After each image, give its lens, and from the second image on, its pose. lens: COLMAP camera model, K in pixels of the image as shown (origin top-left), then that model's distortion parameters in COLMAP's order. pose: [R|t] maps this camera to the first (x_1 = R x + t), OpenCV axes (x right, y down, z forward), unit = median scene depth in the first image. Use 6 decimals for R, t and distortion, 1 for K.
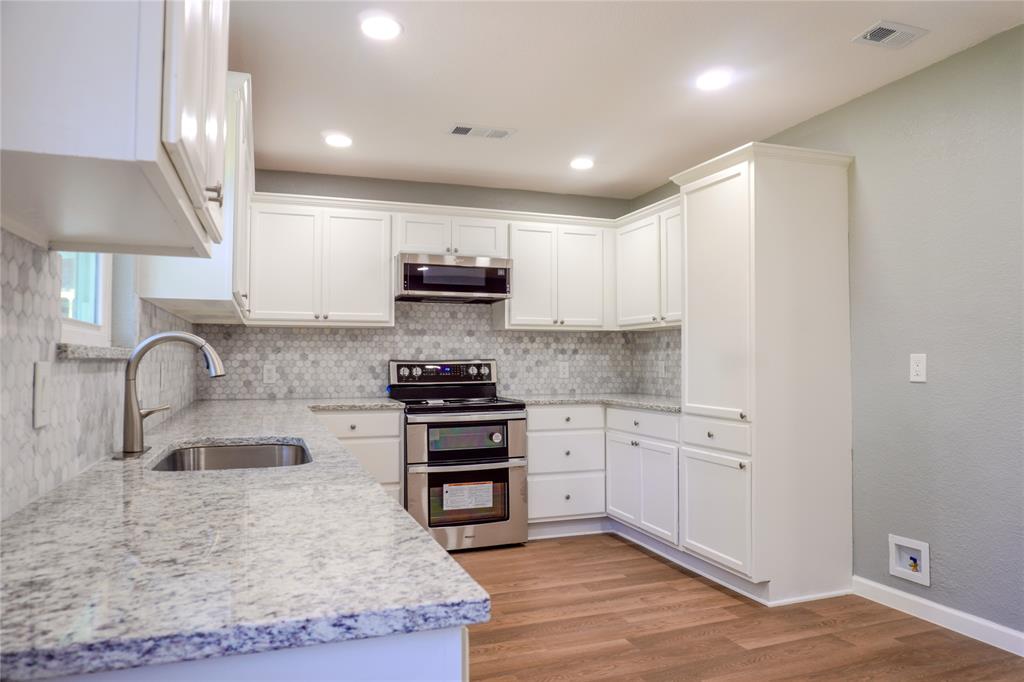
lens RADIAL K [[688.2, 0, 512.0], [0, 688.2, 341.0], [0, 0, 1]] dist [-0.027547, 0.008262]
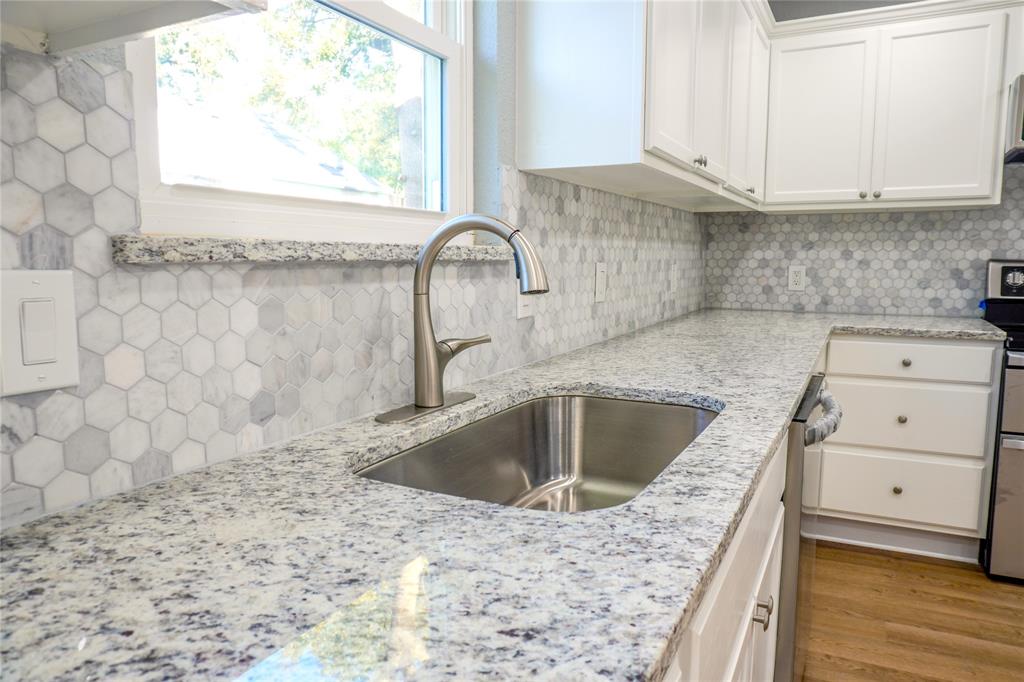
lens RADIAL K [[688.2, 0, 512.0], [0, 688.2, 341.0], [0, 0, 1]] dist [-0.027547, 0.008262]
pose [[0.678779, 0.087622, -0.729096, -0.013820], [0.021655, 0.990036, 0.139143, 0.005613], [0.734023, -0.110236, 0.670118, 0.262483]]
